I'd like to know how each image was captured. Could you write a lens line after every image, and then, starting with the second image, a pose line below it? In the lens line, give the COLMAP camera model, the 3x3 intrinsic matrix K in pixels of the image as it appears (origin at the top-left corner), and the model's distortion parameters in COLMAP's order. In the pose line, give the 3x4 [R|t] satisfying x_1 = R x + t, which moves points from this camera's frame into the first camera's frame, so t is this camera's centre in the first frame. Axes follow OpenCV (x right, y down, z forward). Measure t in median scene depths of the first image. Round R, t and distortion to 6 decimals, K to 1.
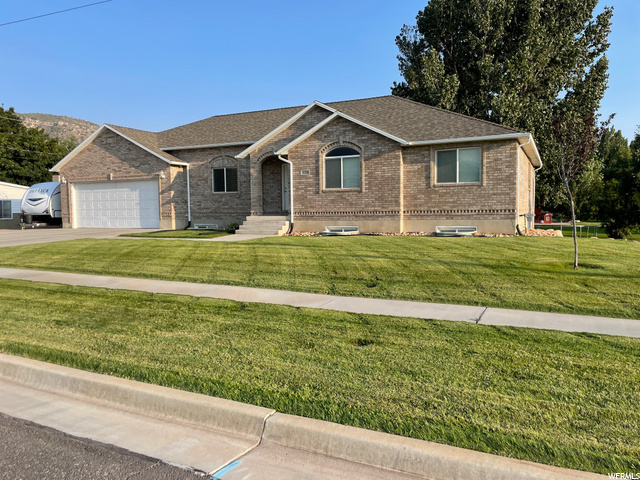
lens RADIAL K [[480.3, 0, 323.2], [0, 480.3, 244.3], [0, 0, 1]] dist [0.106631, -0.147703]
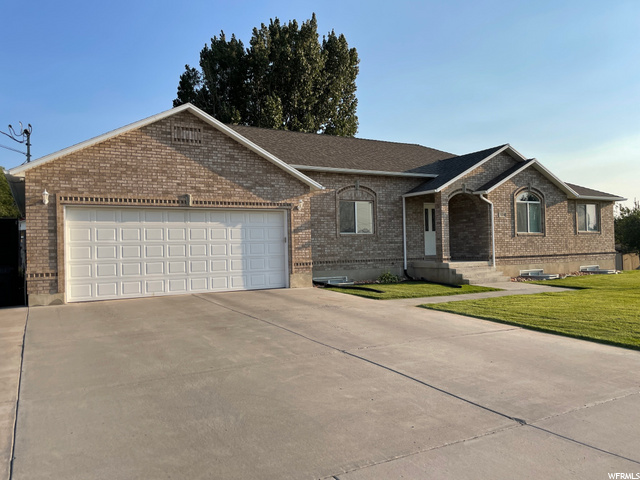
lens RADIAL K [[485.2, 0, 321.3], [0, 485.2, 247.0], [0, 0, 1]] dist [0.108065, -0.150300]
pose [[0.575495, 0.003748, 0.817797, -1.003330], [0.074104, 0.995637, -0.056712, -0.055871], [-0.814441, 0.093239, 0.572706, 0.719926]]
